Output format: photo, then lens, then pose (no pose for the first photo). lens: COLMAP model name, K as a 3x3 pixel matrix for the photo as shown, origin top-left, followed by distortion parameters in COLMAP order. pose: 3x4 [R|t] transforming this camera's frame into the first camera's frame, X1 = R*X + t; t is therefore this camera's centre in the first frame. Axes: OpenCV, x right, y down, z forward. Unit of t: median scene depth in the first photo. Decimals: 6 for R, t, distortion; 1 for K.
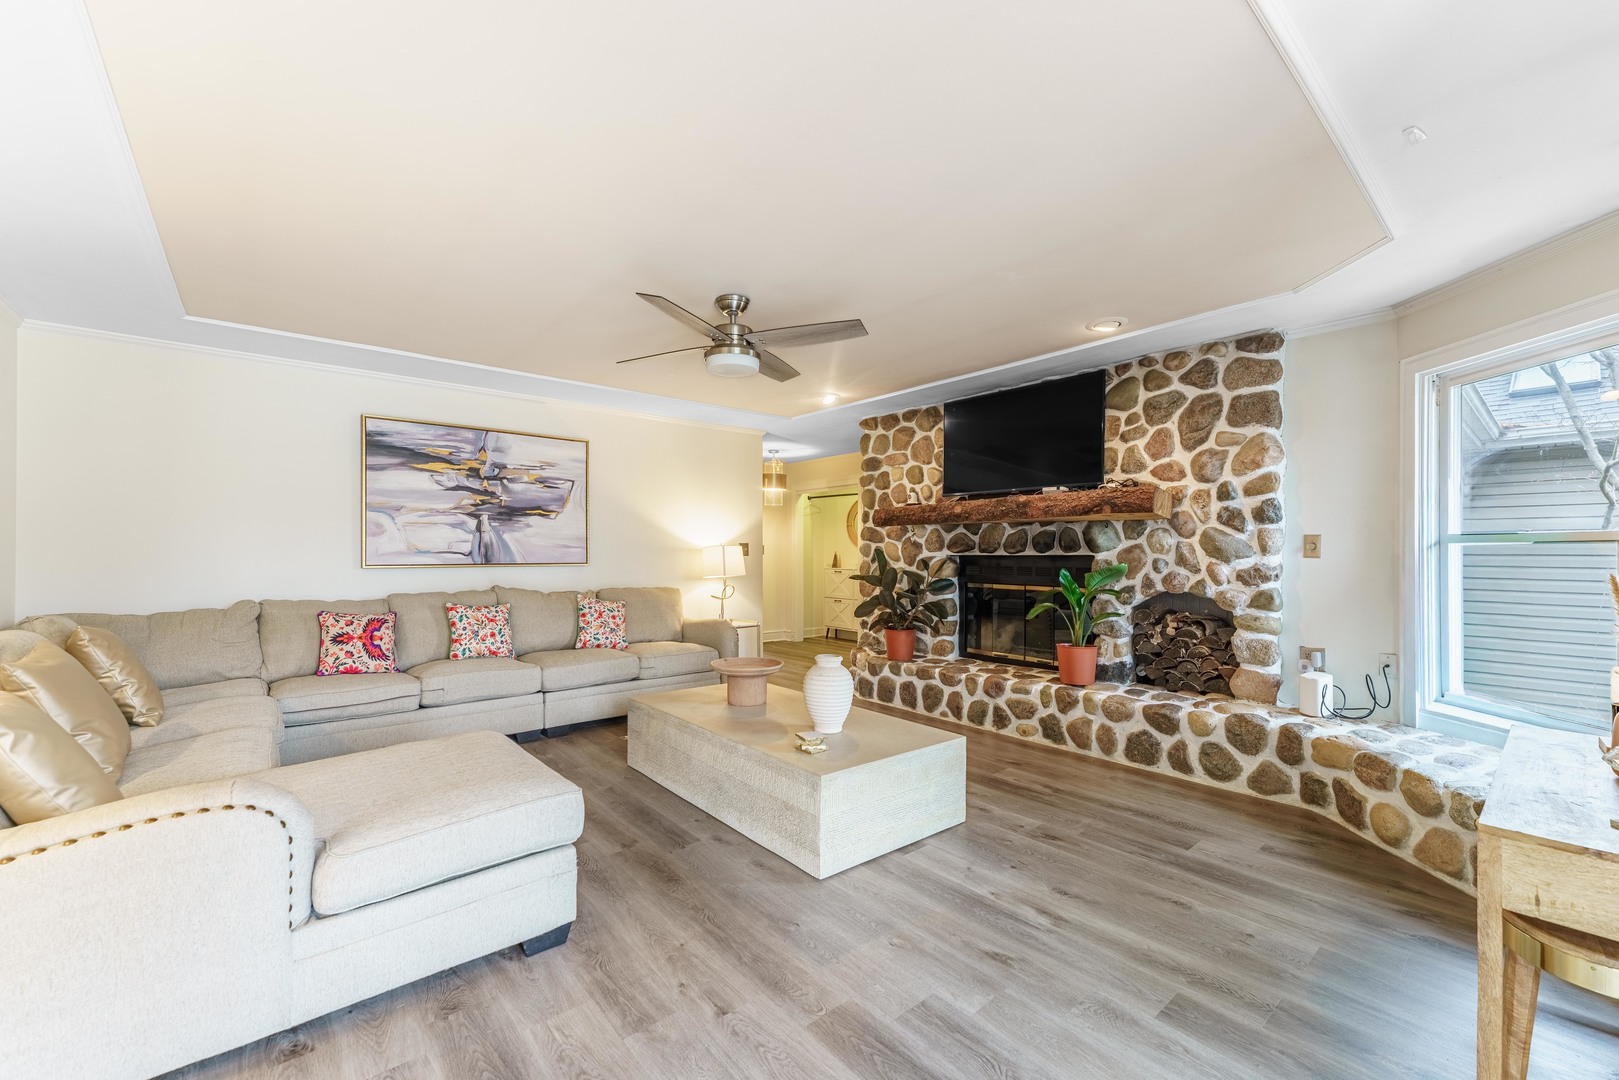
lens RADIAL K [[653.3, 0, 811.1], [0, 653.3, 556.0], [0, 0, 1]] dist [-0.000105, -0.000058]
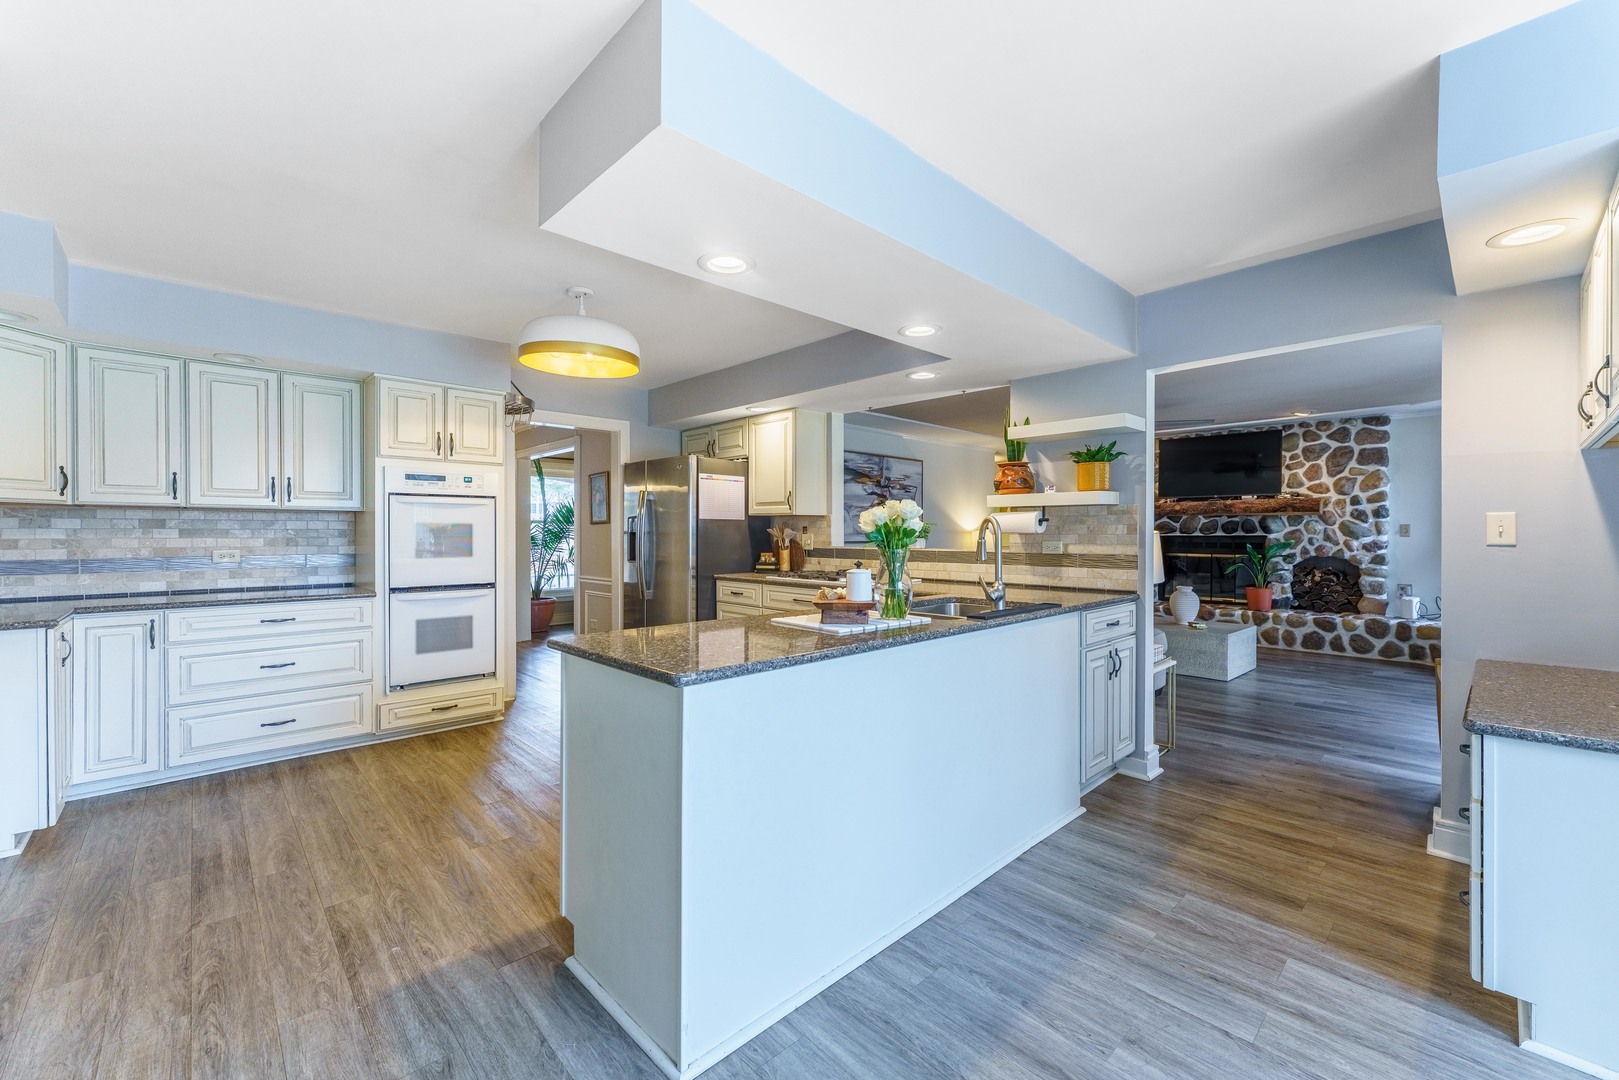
lens RADIAL K [[656.1, 0, 809.5], [0, 656.1, 540.0], [0, 0, 1]] dist [0.000201, -0.000245]
pose [[0.998261, -0.001004, 0.058948, -0.958137], [0.000713, 0.999987, 0.004951, 0.001716], [-0.058952, -0.004900, 0.998249, -0.711132]]
